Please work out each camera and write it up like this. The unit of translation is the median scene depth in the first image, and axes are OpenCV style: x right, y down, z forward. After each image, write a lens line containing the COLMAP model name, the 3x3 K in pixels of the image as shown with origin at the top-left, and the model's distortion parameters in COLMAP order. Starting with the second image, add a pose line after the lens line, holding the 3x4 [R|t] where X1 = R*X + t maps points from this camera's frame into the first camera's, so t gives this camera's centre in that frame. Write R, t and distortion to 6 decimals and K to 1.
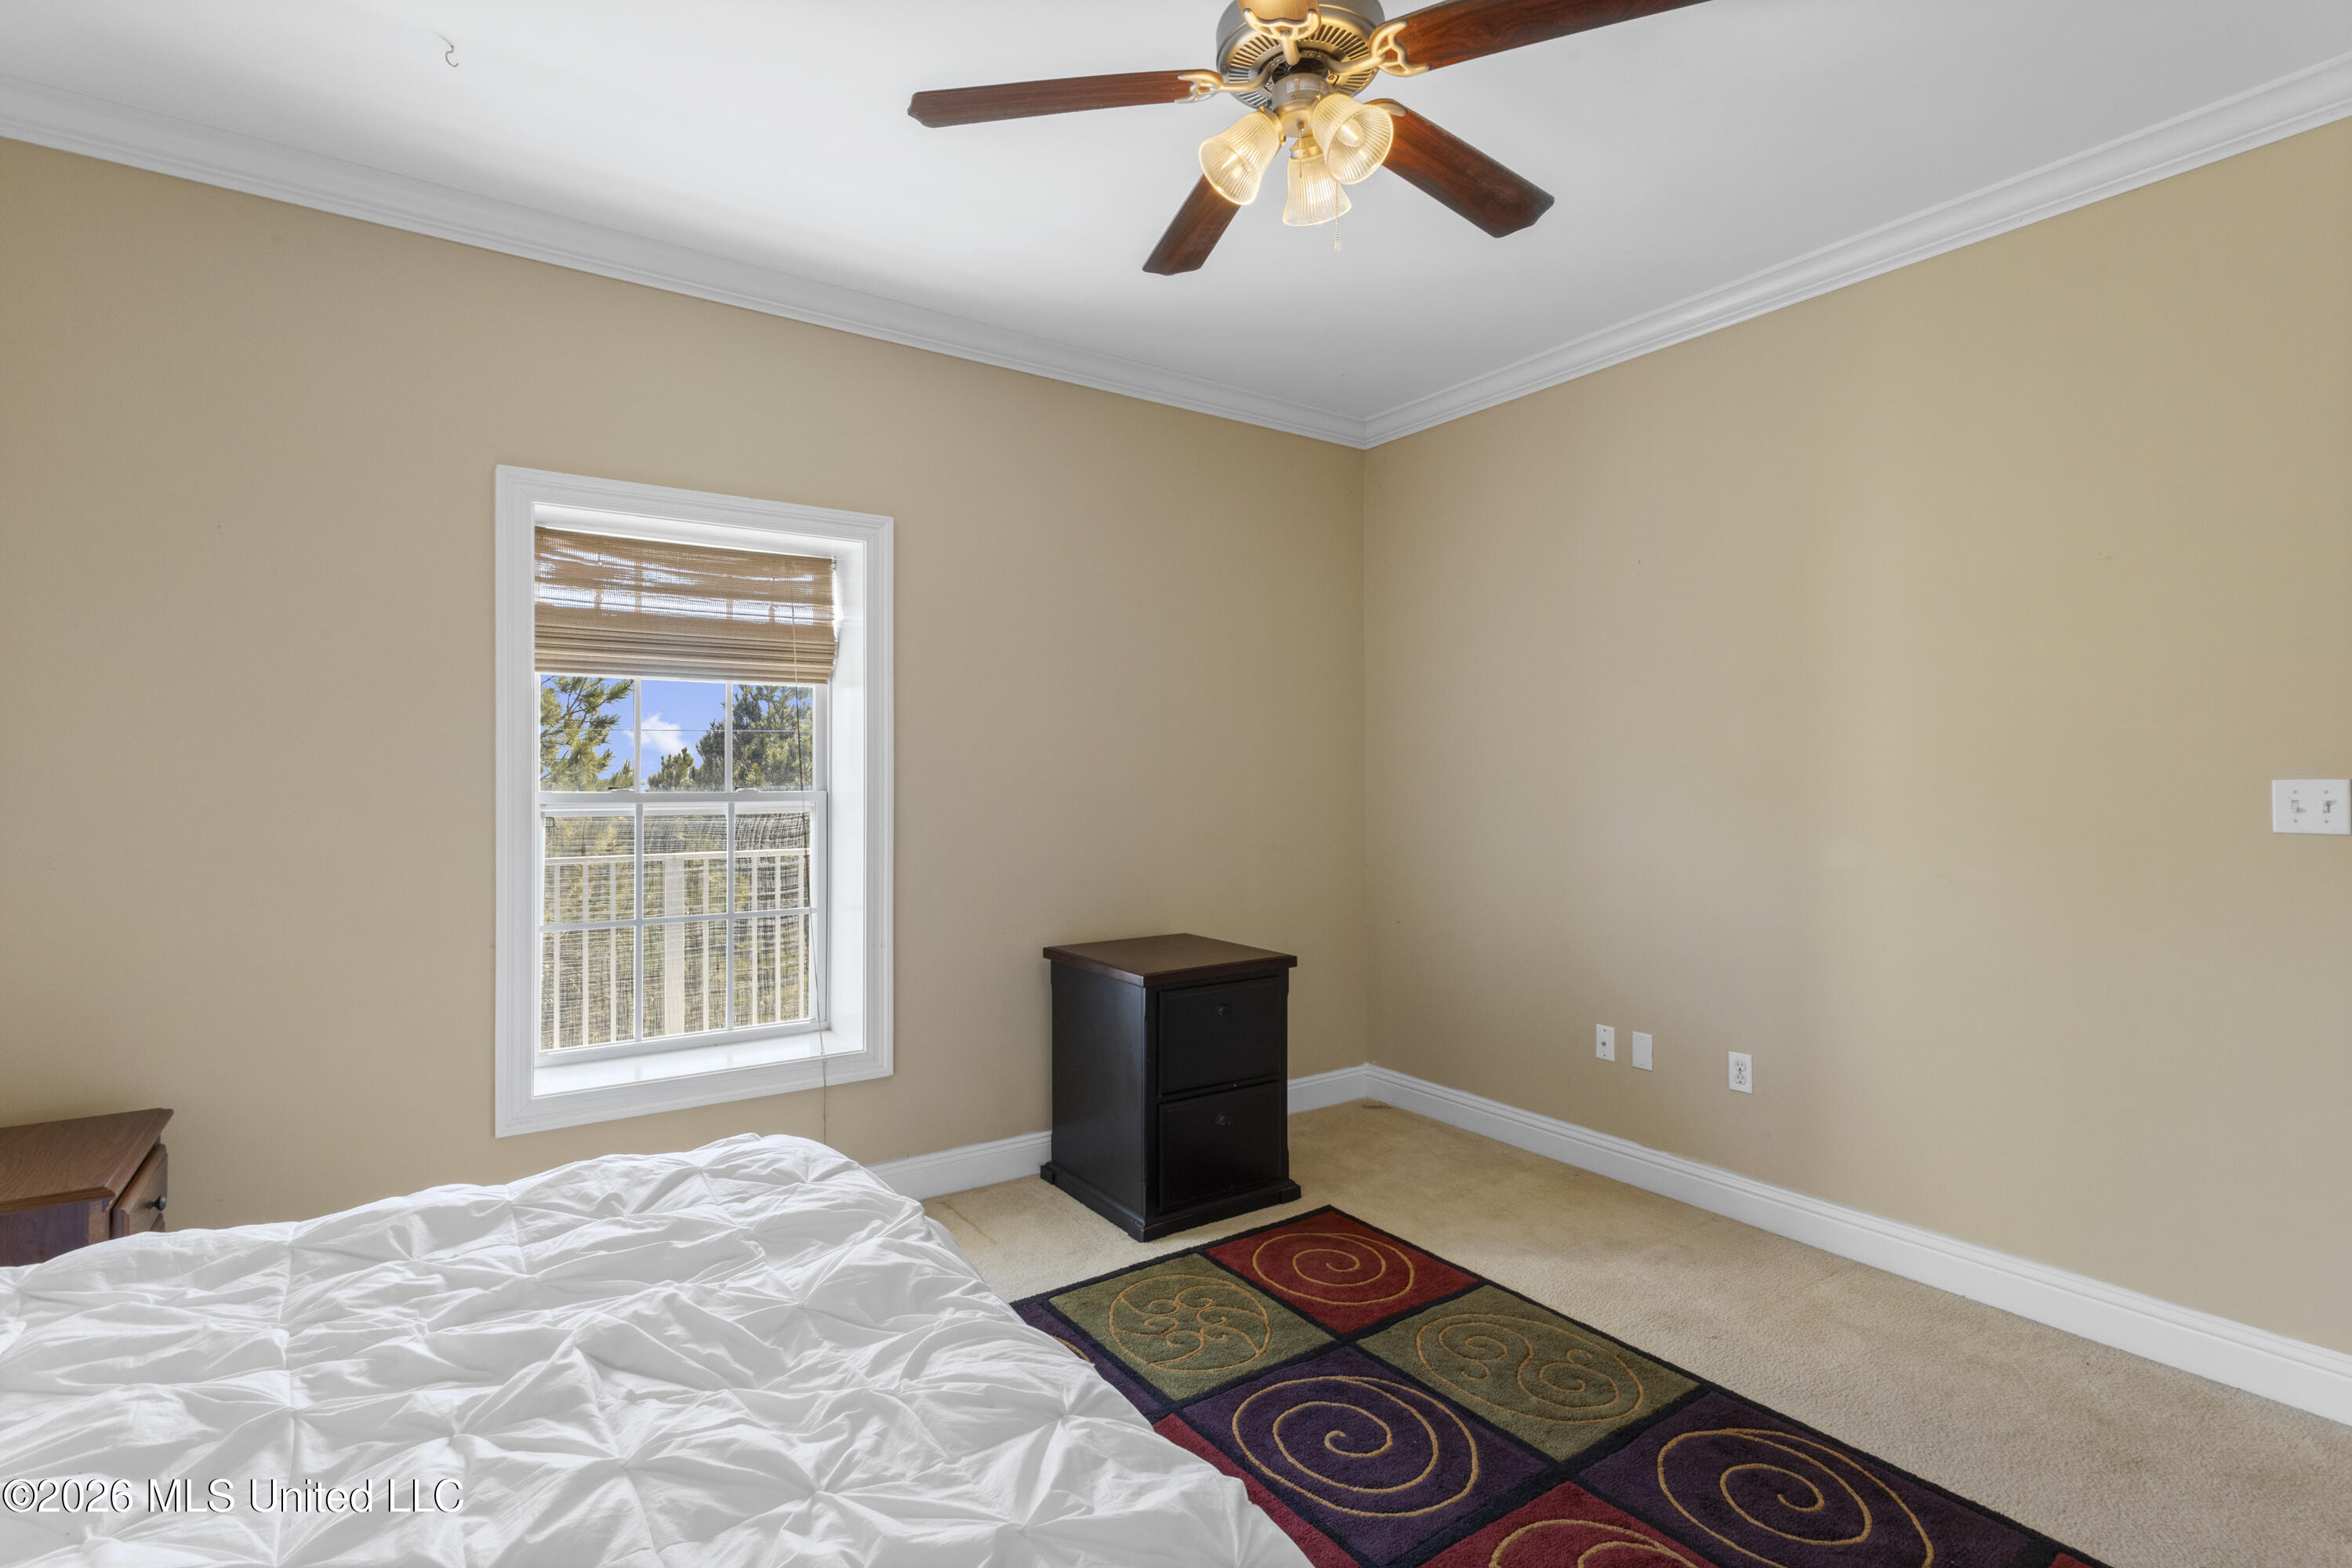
lens RADIAL K [[1116.5, 0, 1167.9], [0, 1116.5, 764.6], [0, 0, 1]] dist [-0.001111, 0.002627]
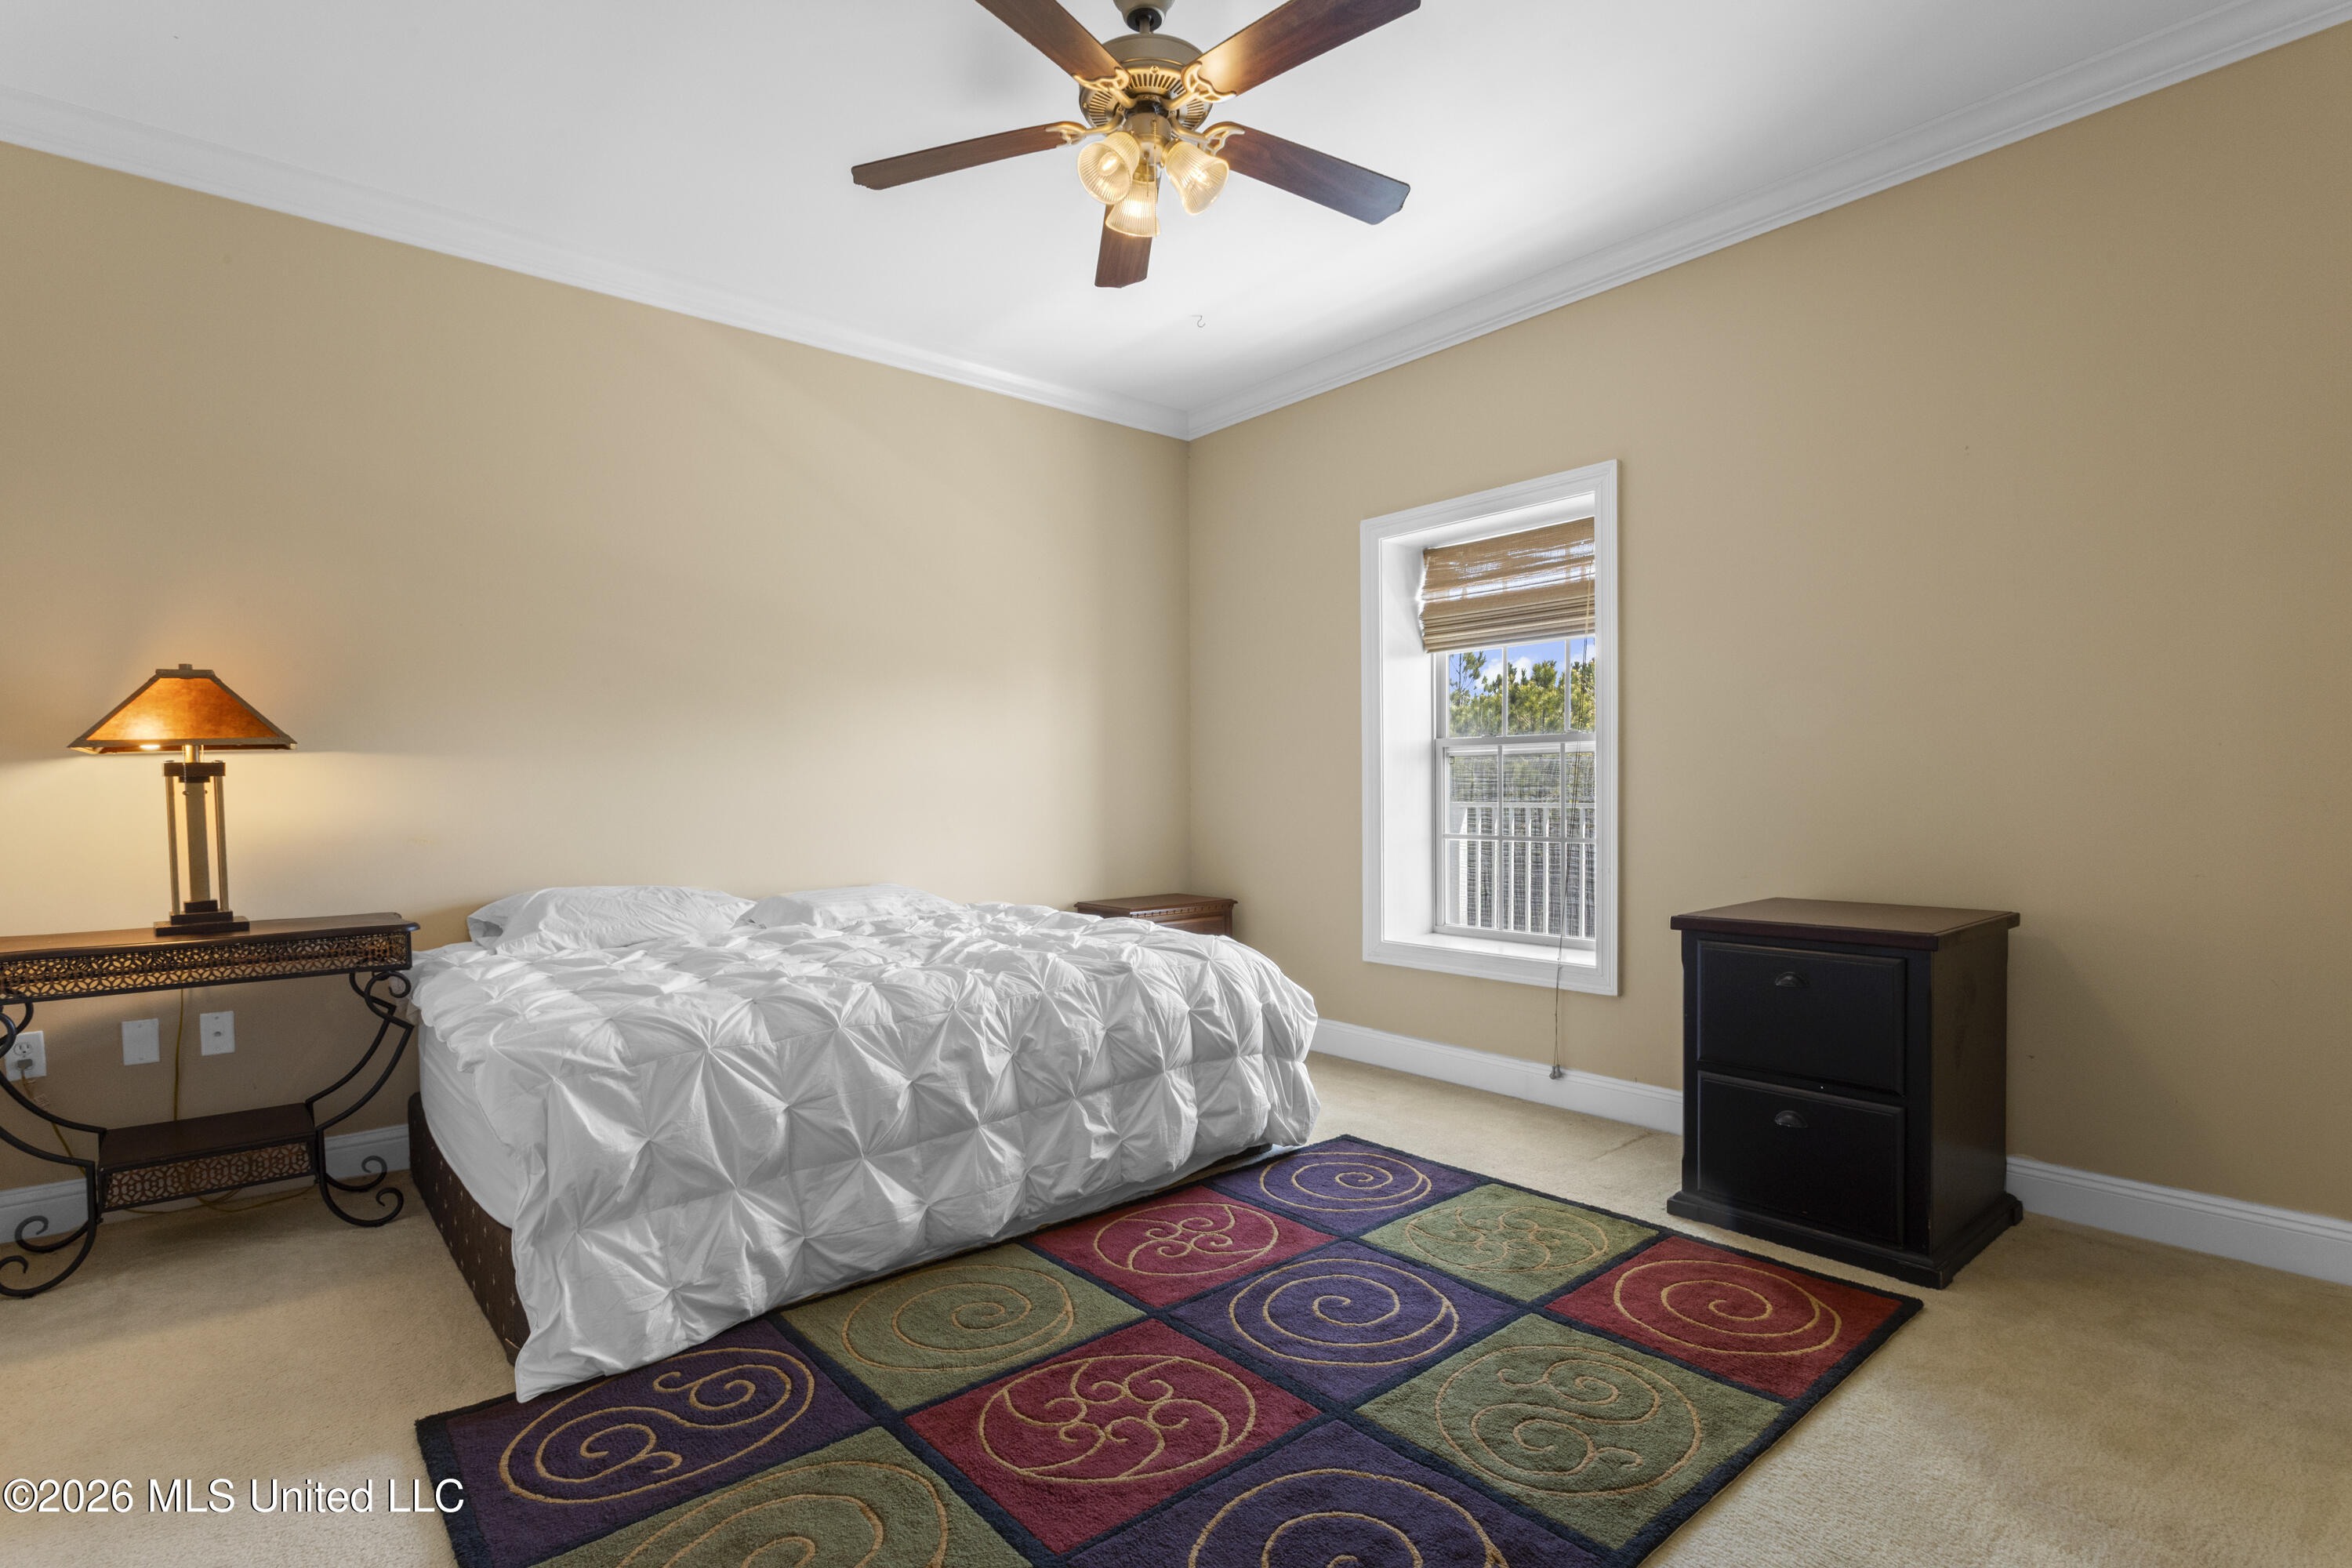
lens RADIAL K [[1116.5, 0, 1170.4], [0, 1116.5, 803.1], [0, 0, 1]] dist [-0.001111, 0.002627]
pose [[0.115553, 0.014839, -0.993190, 0.814719], [0.015266, 0.999744, 0.016713, 0.078264], [0.993184, -0.017093, 0.115297, 0.505070]]
